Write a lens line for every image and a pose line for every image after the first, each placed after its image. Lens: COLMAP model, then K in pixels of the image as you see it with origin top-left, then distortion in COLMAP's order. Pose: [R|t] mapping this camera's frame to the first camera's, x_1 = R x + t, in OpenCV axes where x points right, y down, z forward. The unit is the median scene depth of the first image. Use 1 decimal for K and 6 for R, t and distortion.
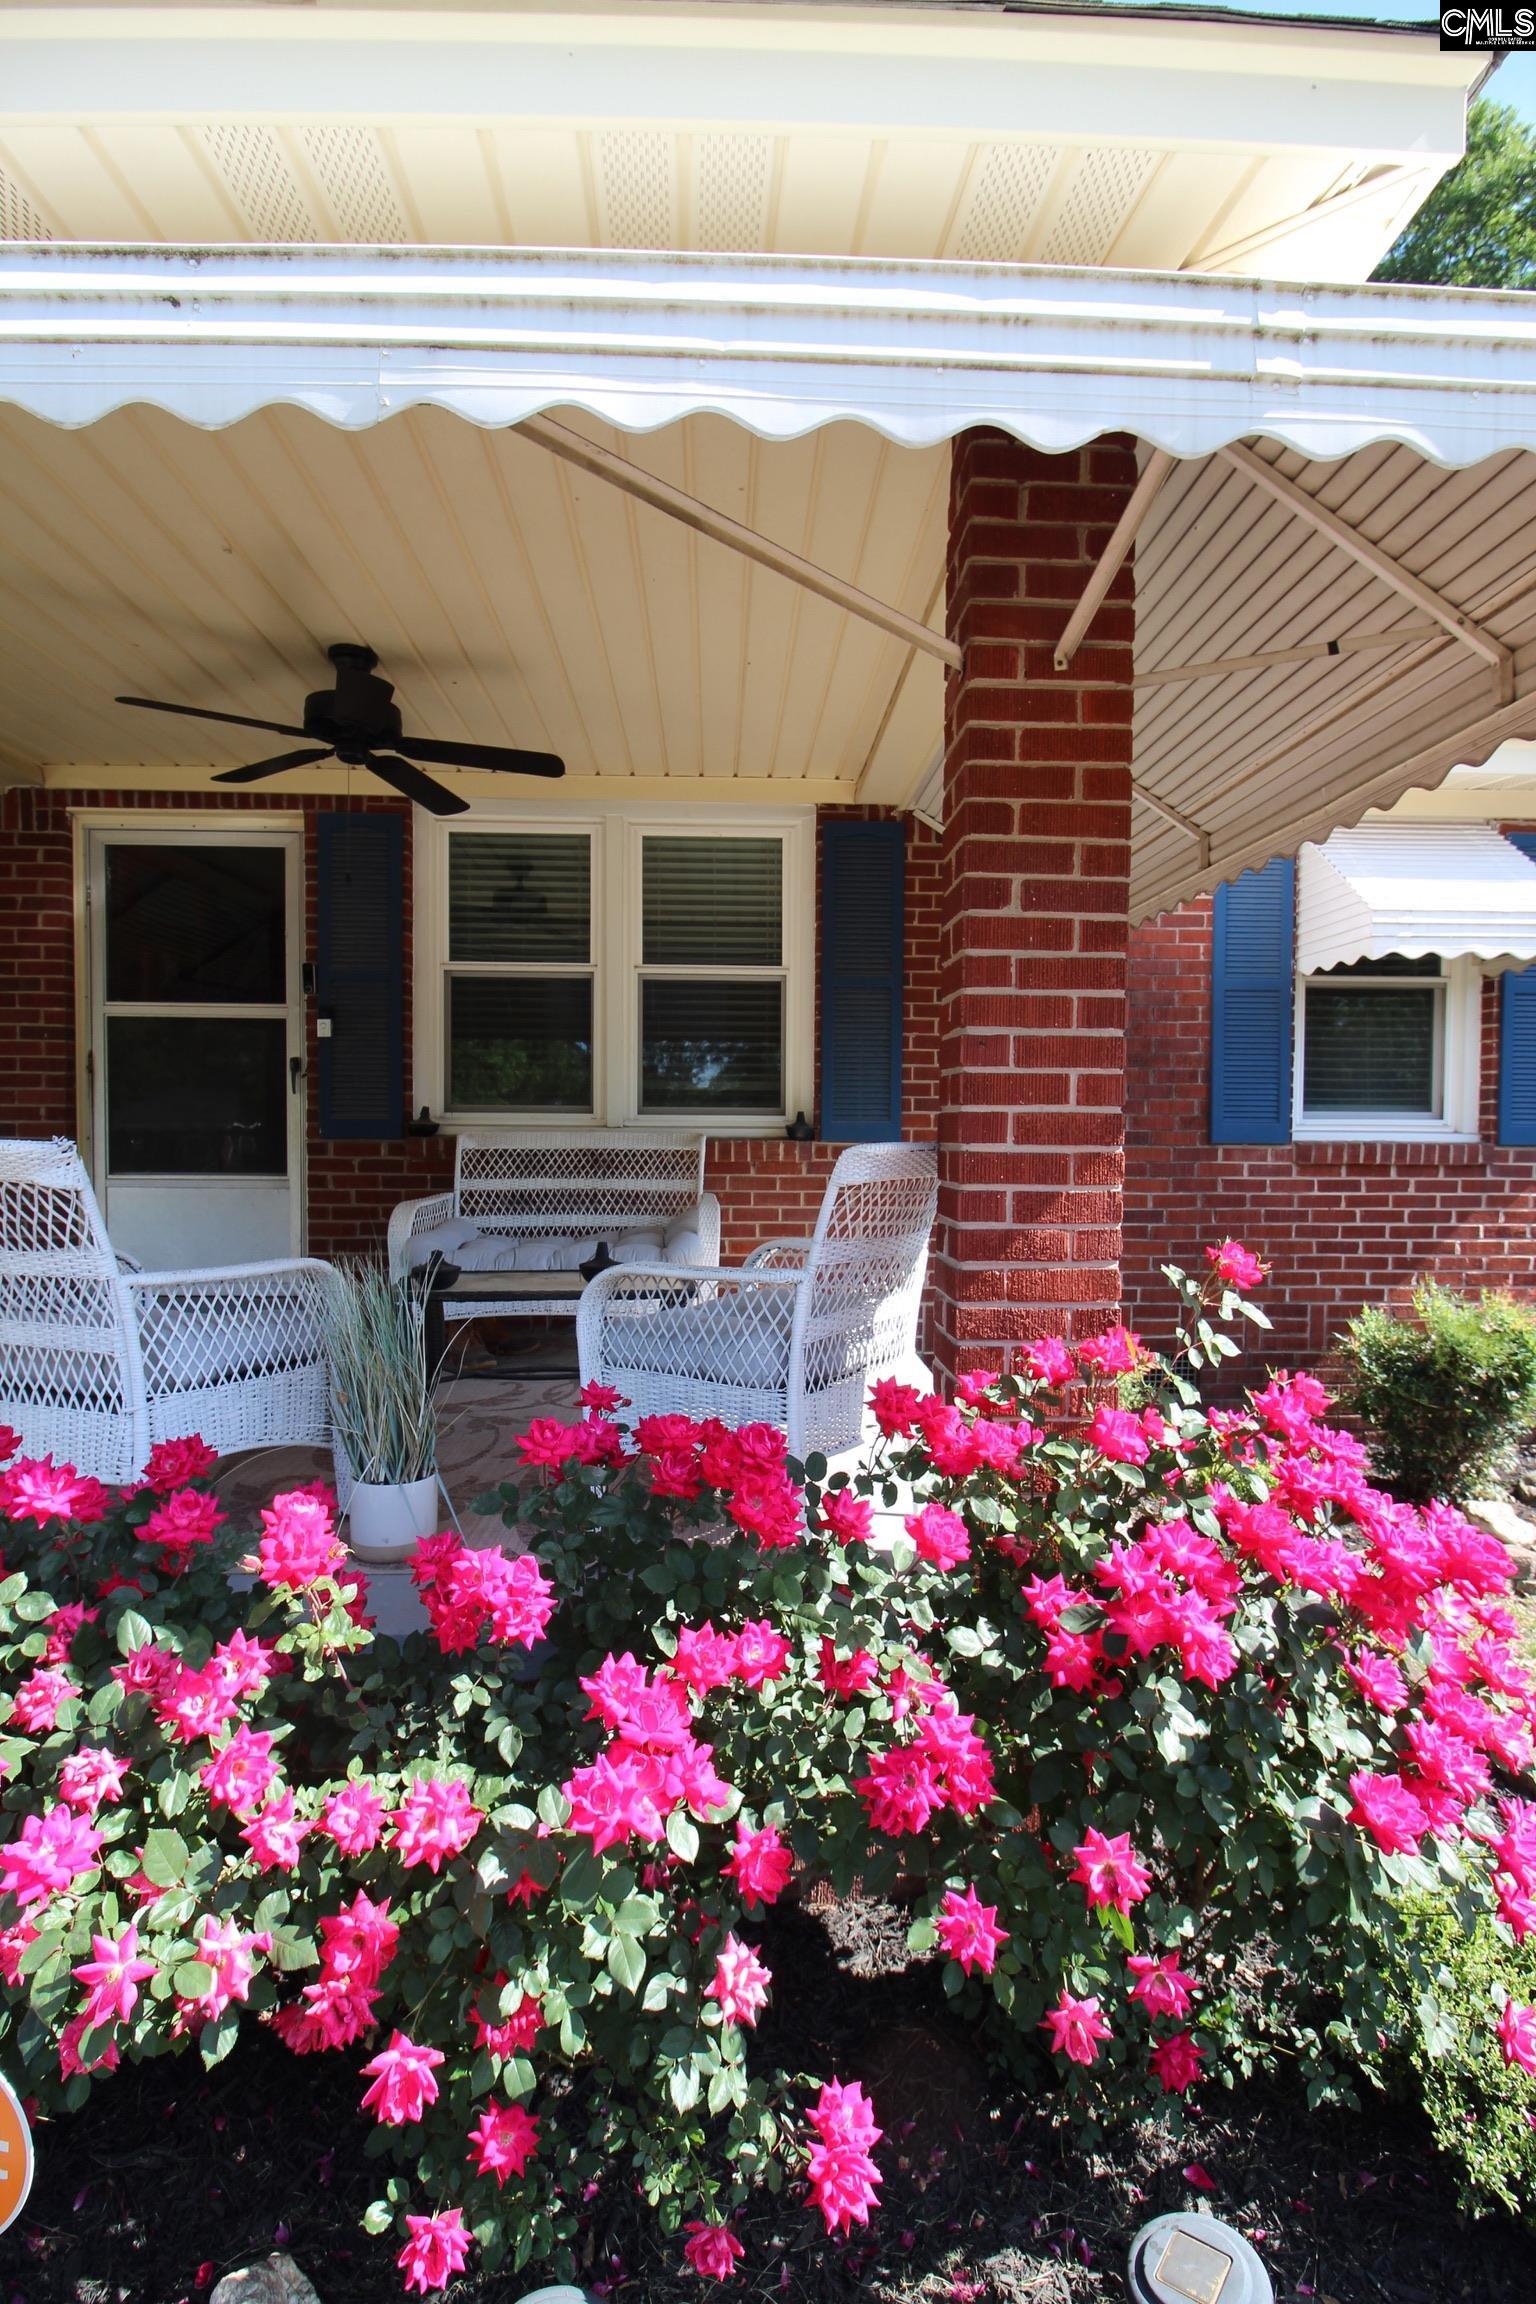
lens RADIAL K [[1083.0, 0, 767.8], [0, 1083.0, 1145.2], [0, 0, 1]] dist [-0.022413, -0.001062]
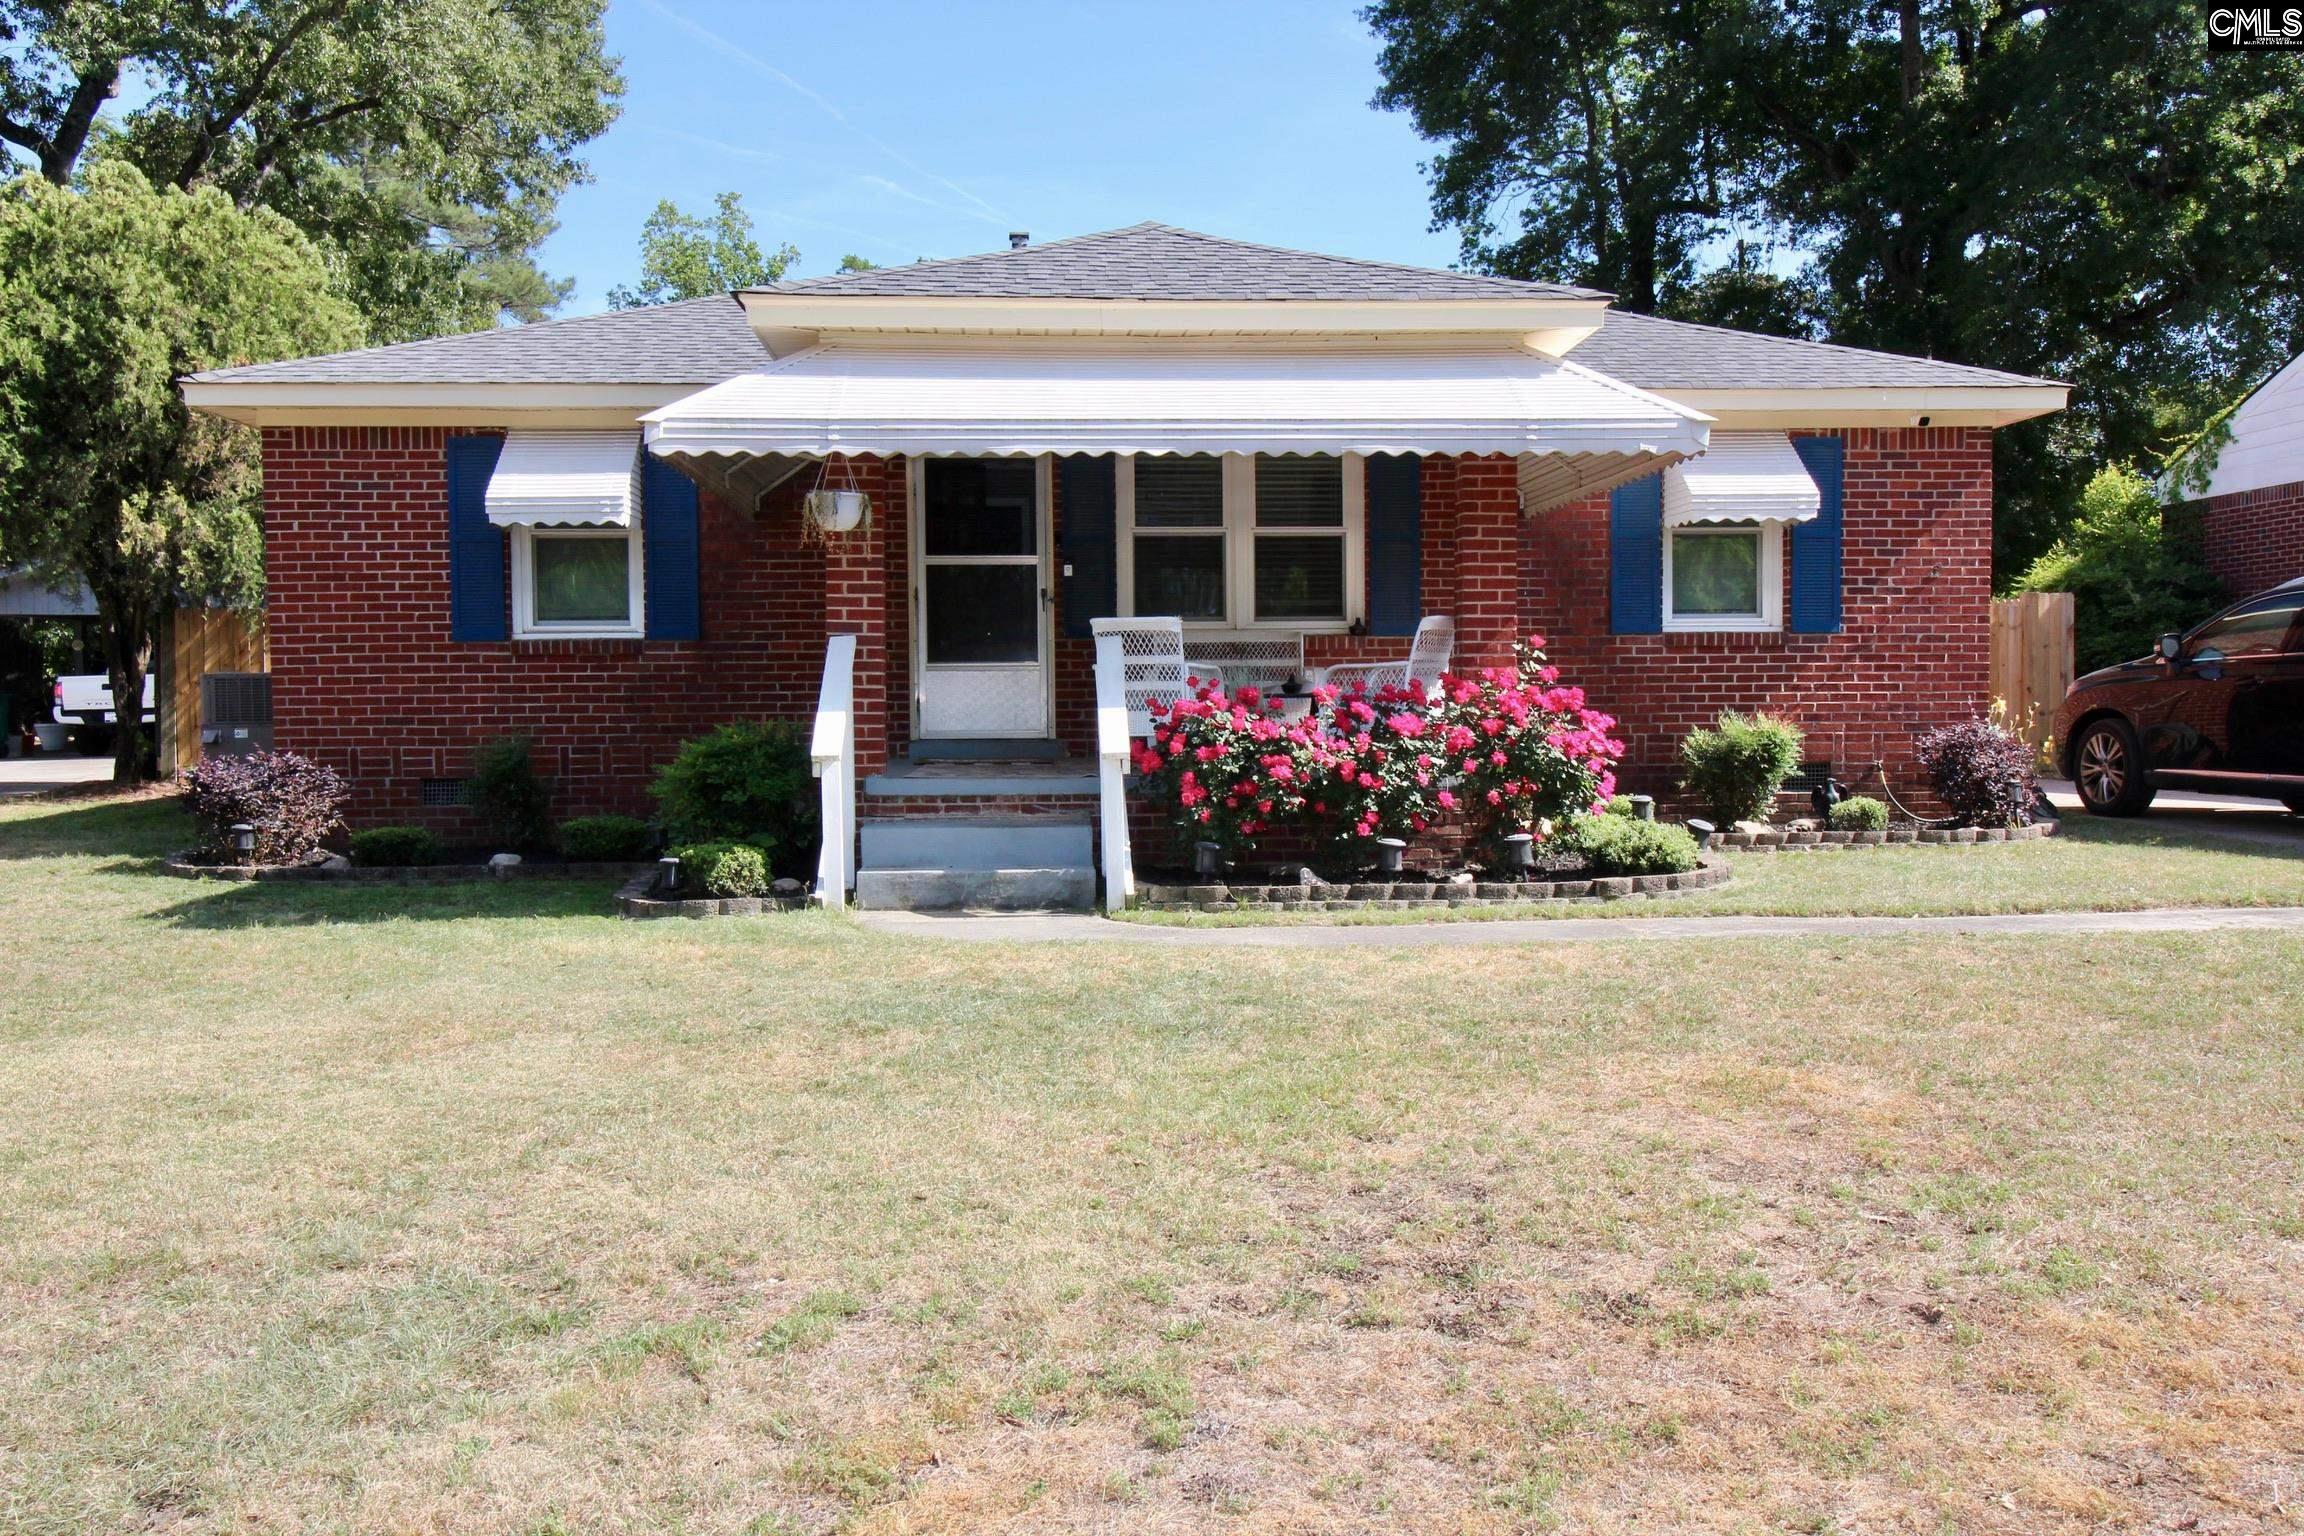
lens RADIAL K [[1895.8, 0, 1152.2], [0, 1895.8, 771.0], [0, 0, 1]] dist [-0.036920, -0.000189]
pose [[0.999427, -0.017597, 0.028922, -0.356016], [0.016946, 0.999601, 0.022593, 0.126182], [-0.029308, -0.022090, 0.999326, -1.789485]]
